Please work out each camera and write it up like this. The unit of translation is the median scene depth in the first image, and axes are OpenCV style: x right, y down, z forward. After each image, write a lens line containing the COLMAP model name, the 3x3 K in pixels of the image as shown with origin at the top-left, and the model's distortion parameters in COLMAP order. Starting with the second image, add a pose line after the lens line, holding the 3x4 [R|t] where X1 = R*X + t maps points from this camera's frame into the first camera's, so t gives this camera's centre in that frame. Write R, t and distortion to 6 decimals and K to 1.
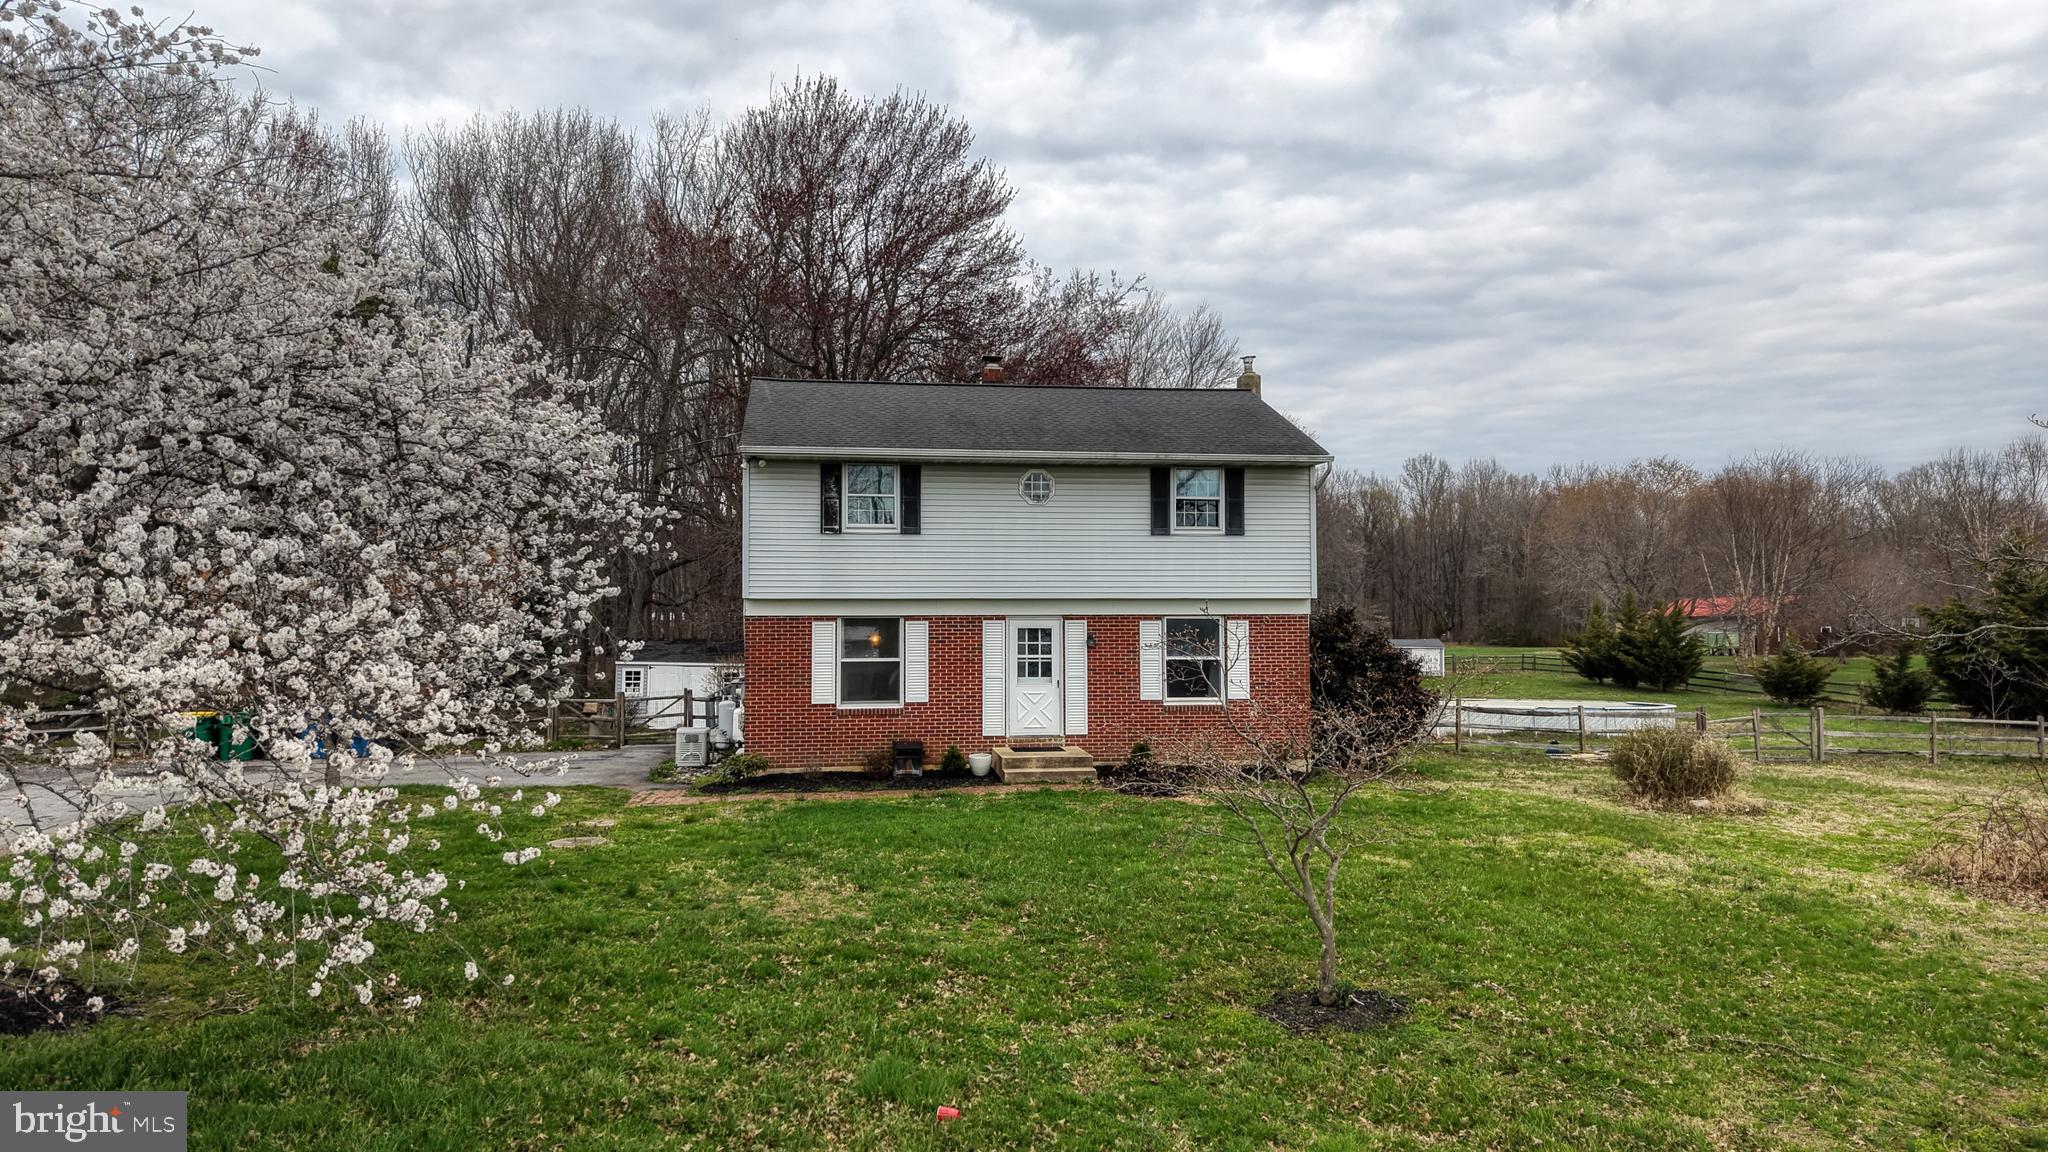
lens RADIAL K [[1367.4, 0, 1019.3], [0, 1367.4, 575.6], [0, 0, 1]] dist [0.040421, -0.043279]
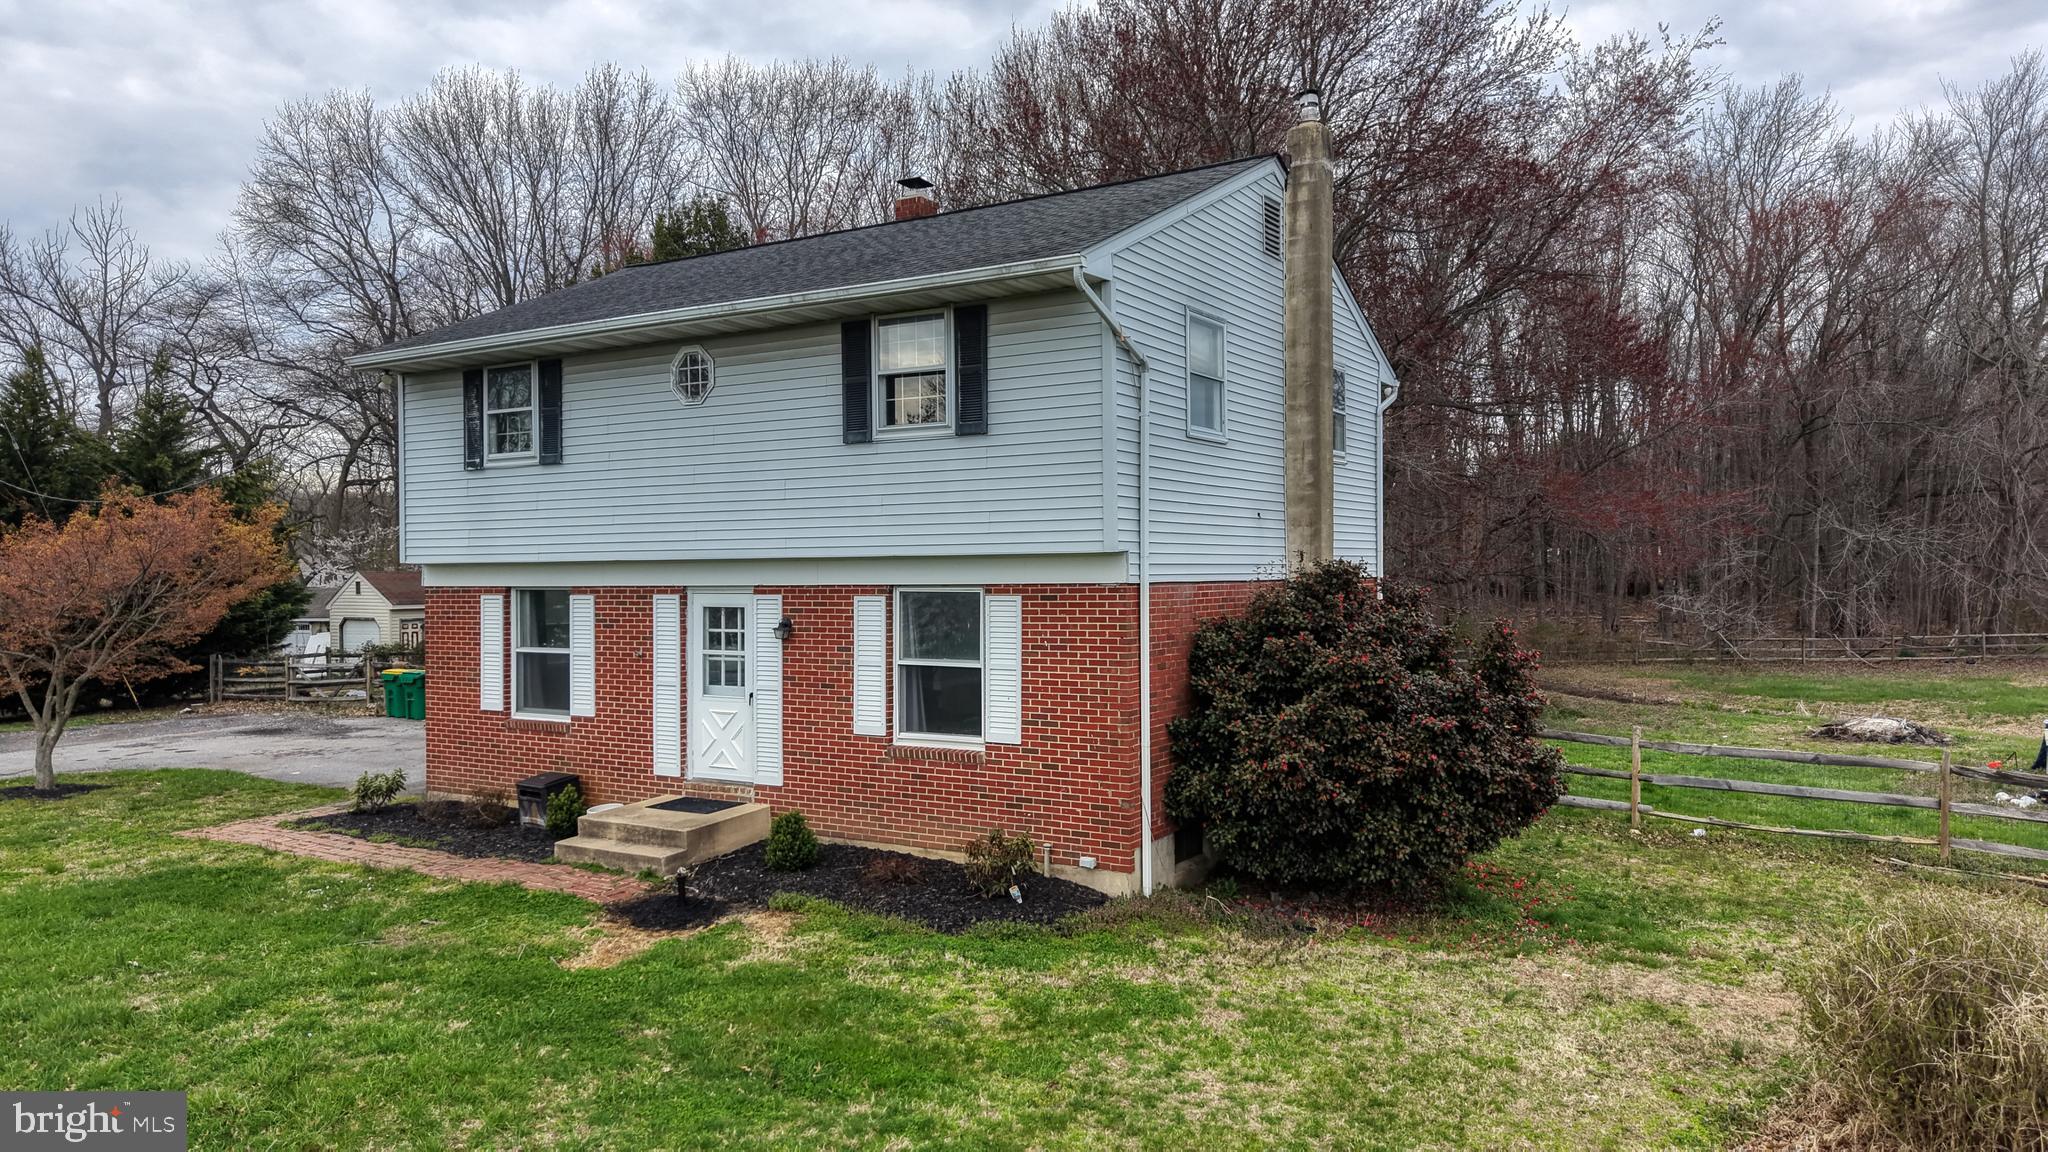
lens RADIAL K [[1367.4, 0, 1051.8], [0, 1367.4, 563.4], [0, 0, 1]] dist [0.040421, -0.043279]
pose [[0.783852, -0.006497, -0.620913, 0.508113], [0.031106, 0.999101, 0.028815, 0.005786], [0.620168, -0.041901, 0.783350, 0.604440]]
